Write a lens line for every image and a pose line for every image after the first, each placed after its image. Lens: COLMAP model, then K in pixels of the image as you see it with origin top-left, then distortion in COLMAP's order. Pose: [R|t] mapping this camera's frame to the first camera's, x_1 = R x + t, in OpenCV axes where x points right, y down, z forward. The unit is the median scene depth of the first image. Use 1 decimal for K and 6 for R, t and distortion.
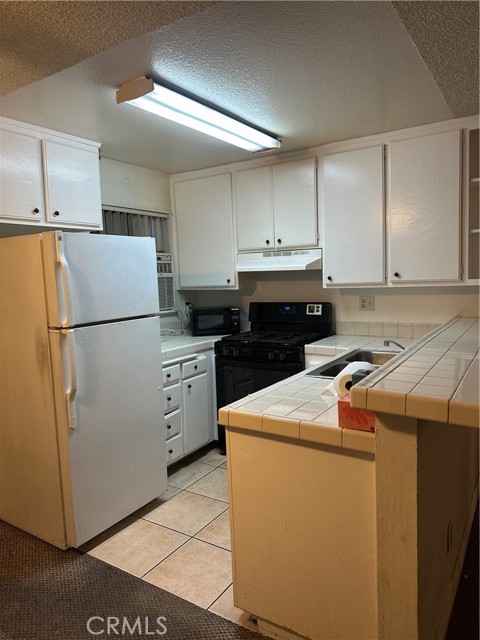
lens RADIAL K [[451.1, 0, 240.4], [0, 451.1, 321.2], [0, 0, 1]] dist [0.039089, -0.041433]
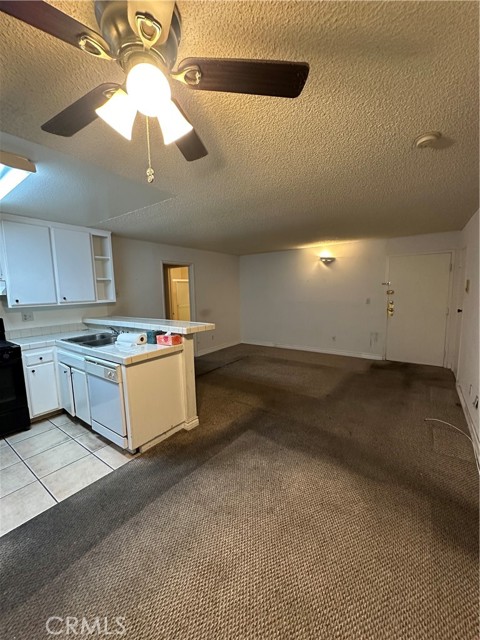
lens RADIAL K [[254.9, 0, 238.1], [0, 254.9, 320.4], [0, 0, 1]] dist [-0.003639, -0.000249]
pose [[0.054018, -0.082556, 0.995121, -0.891928], [0.125856, 0.989192, 0.075232, 0.000229], [-0.990577, 0.121178, 0.063824, 0.290180]]
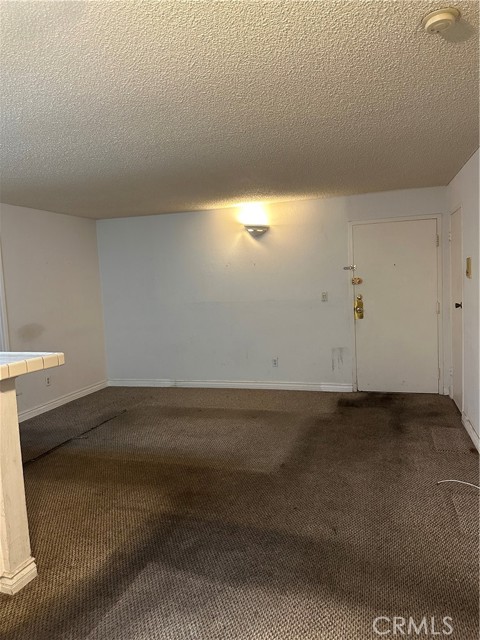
lens RADIAL K [[451.1, 0, 242.3], [0, 451.1, 317.9], [0, 0, 1]] dist [0.039089, -0.041433]
pose [[-0.266429, -0.030561, 0.963370, -0.795253], [0.160041, 0.984220, 0.075484, 0.002347], [-0.950475, 0.174290, -0.257334, 0.345333]]
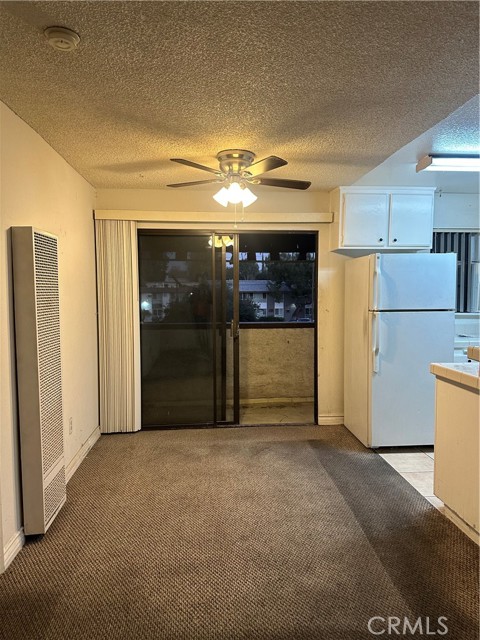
lens RADIAL K [[451.1, 0, 239.4], [0, 451.1, 319.8], [0, 0, 1]] dist [0.039089, -0.041433]
pose [[0.604167, 0.079846, -0.792847, 0.611128], [-0.100679, 0.994643, 0.023448, 0.056651], [0.790472, 0.065656, 0.608969, -0.396968]]
